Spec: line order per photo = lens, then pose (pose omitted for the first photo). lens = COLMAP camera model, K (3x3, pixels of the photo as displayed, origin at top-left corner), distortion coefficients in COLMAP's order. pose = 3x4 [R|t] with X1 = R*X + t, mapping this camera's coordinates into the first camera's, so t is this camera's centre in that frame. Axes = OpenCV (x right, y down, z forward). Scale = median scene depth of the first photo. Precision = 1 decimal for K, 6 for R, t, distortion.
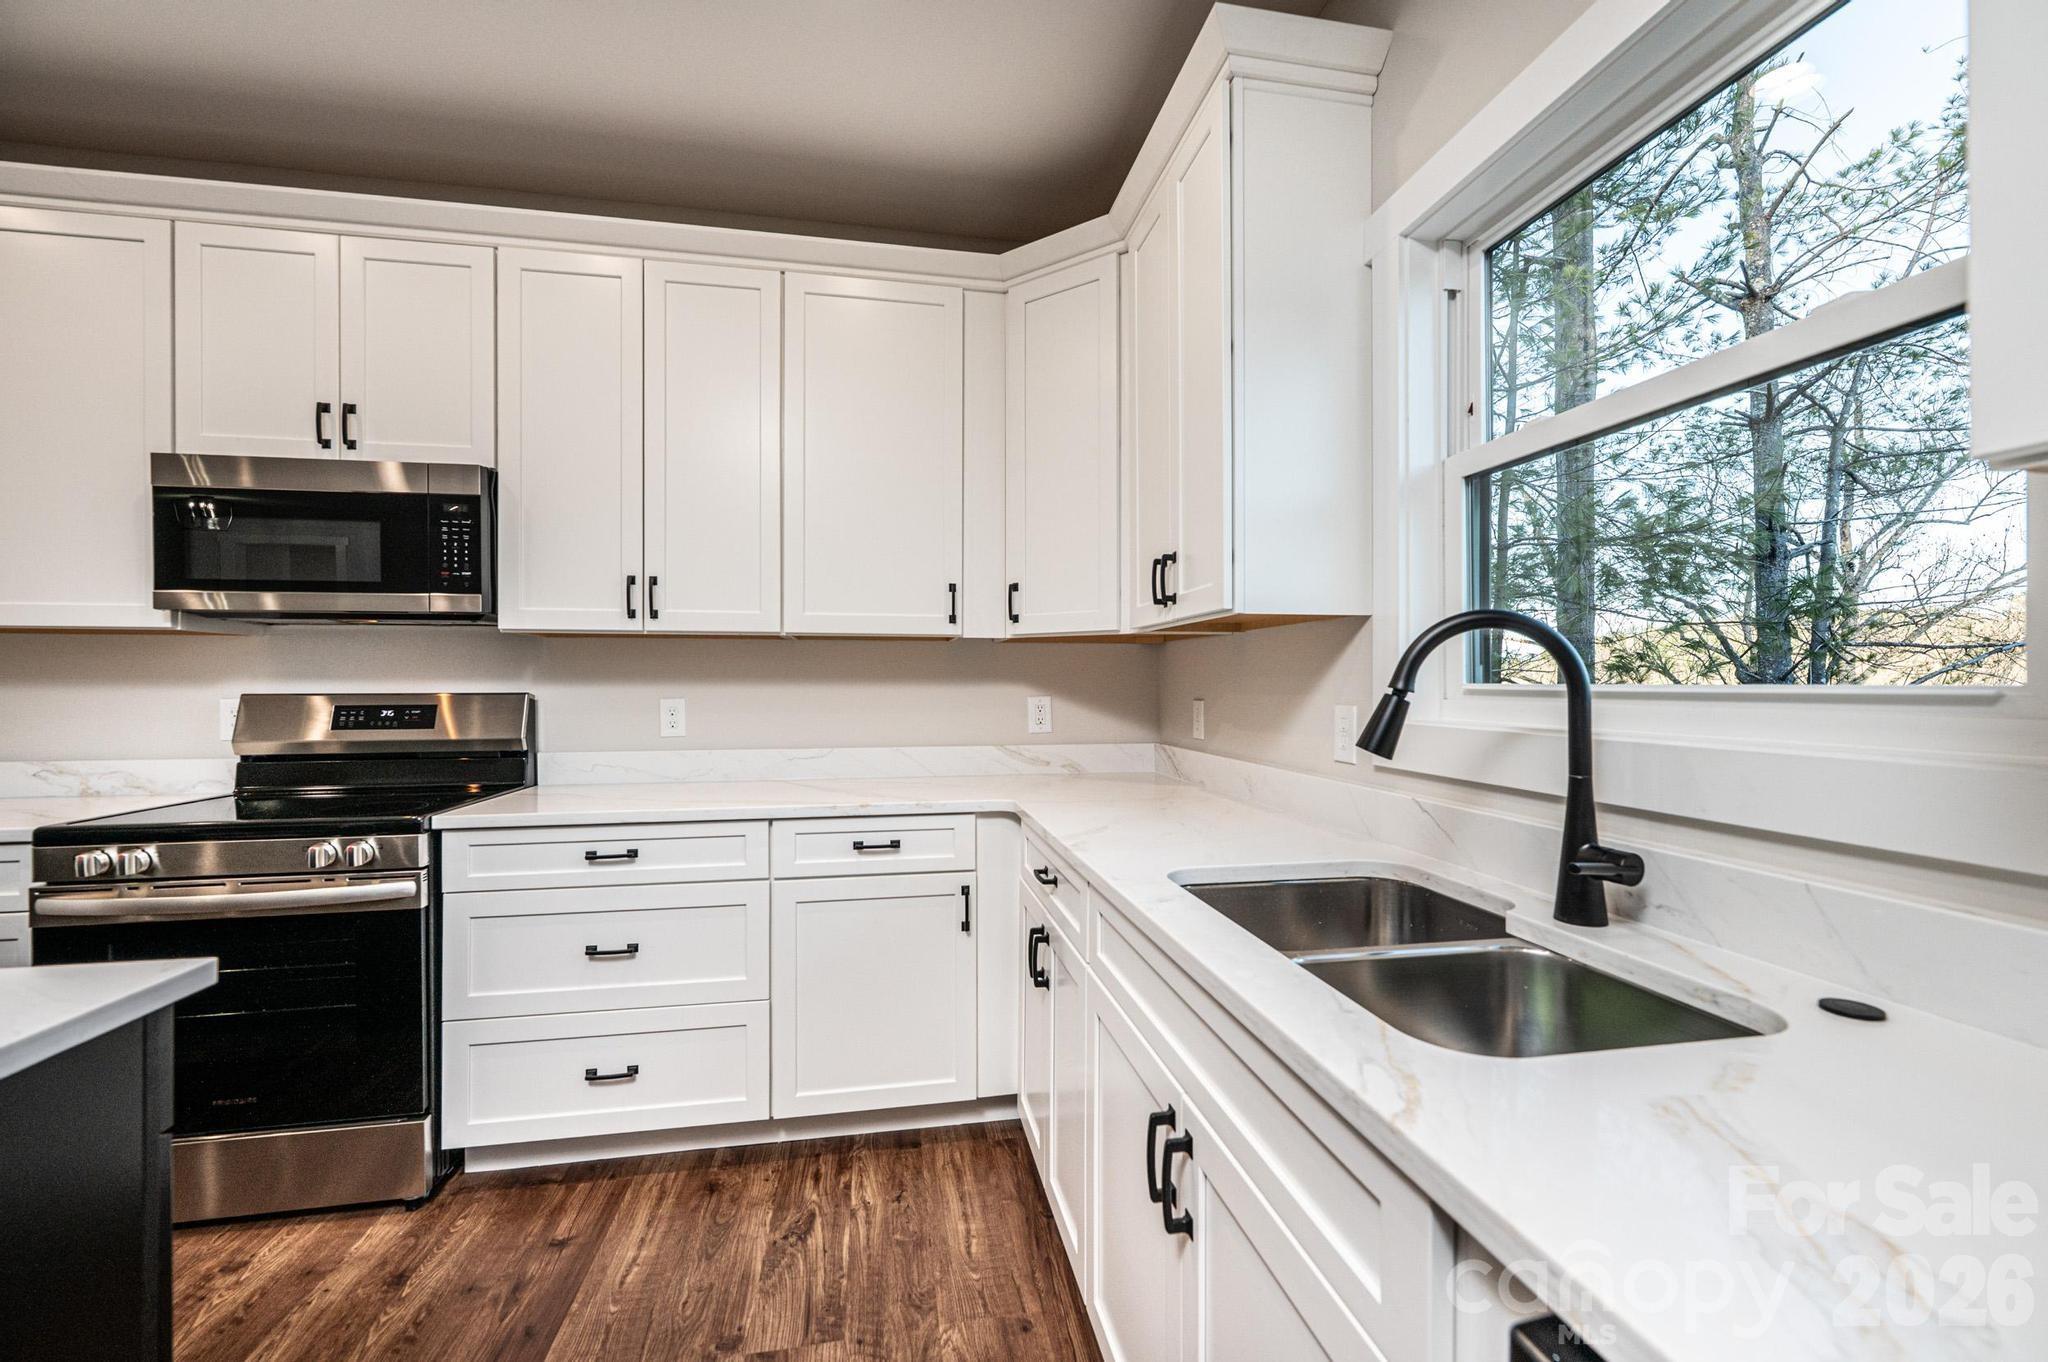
lens RADIAL K [[816.7, 0, 1022.9], [0, 816.7, 683.7], [0, 0, 1]] dist [-0.000046, -0.000213]
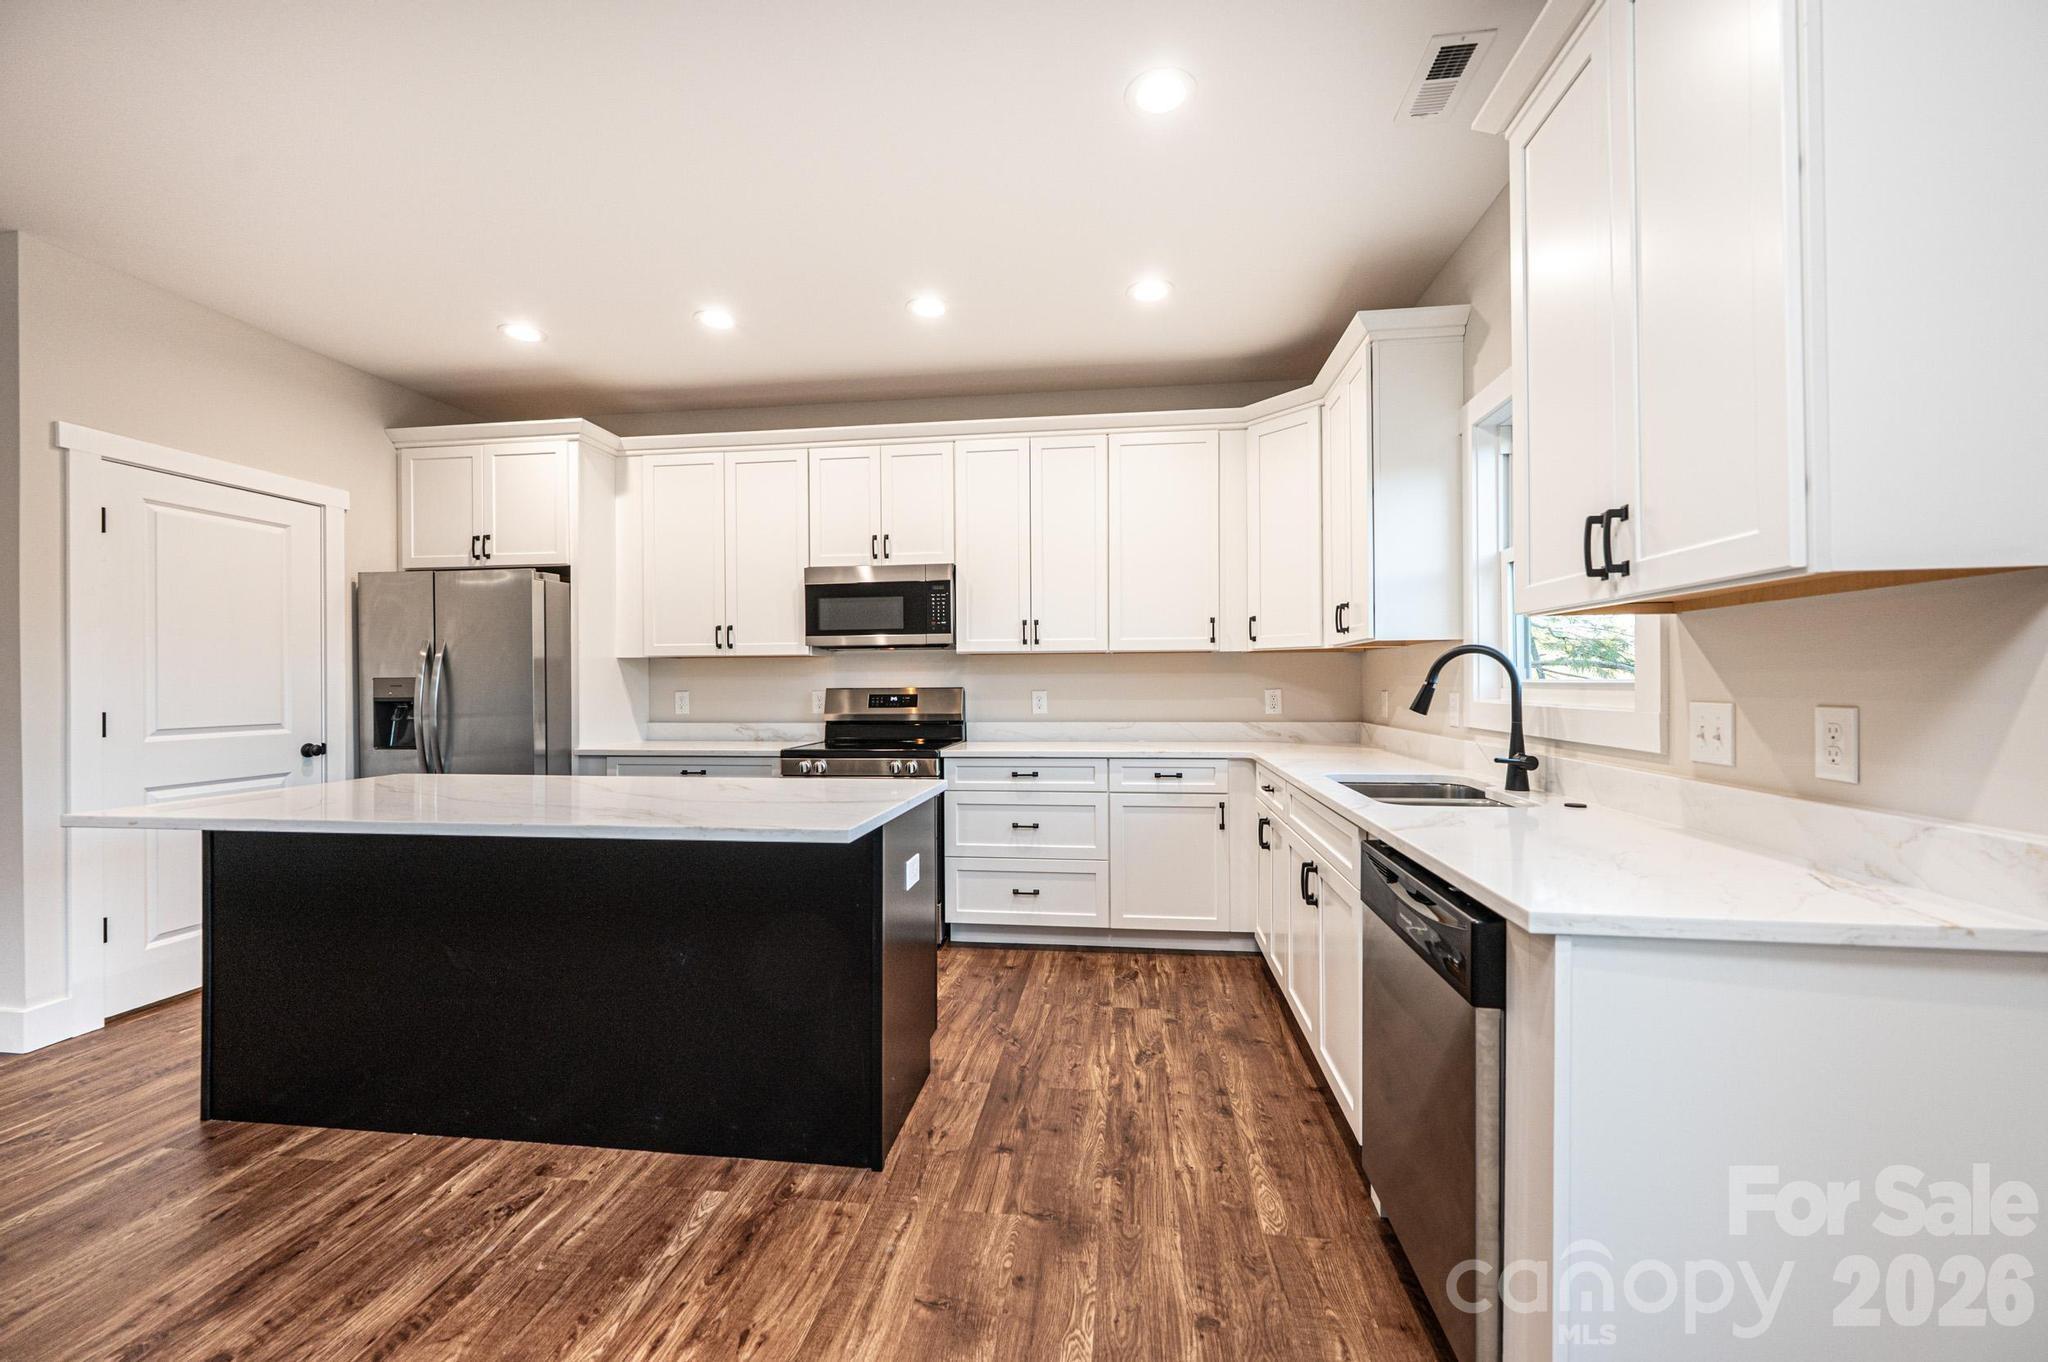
lens RADIAL K [[816.7, 0, 1018.6], [0, 816.7, 680.4], [0, 0, 1]] dist [-0.000046, -0.000213]
pose [[0.950987, -0.005172, -0.309187, 0.052163], [0.005083, 0.999986, -0.001095, -0.001271], [0.309188, -0.000531, 0.951001, -0.719186]]
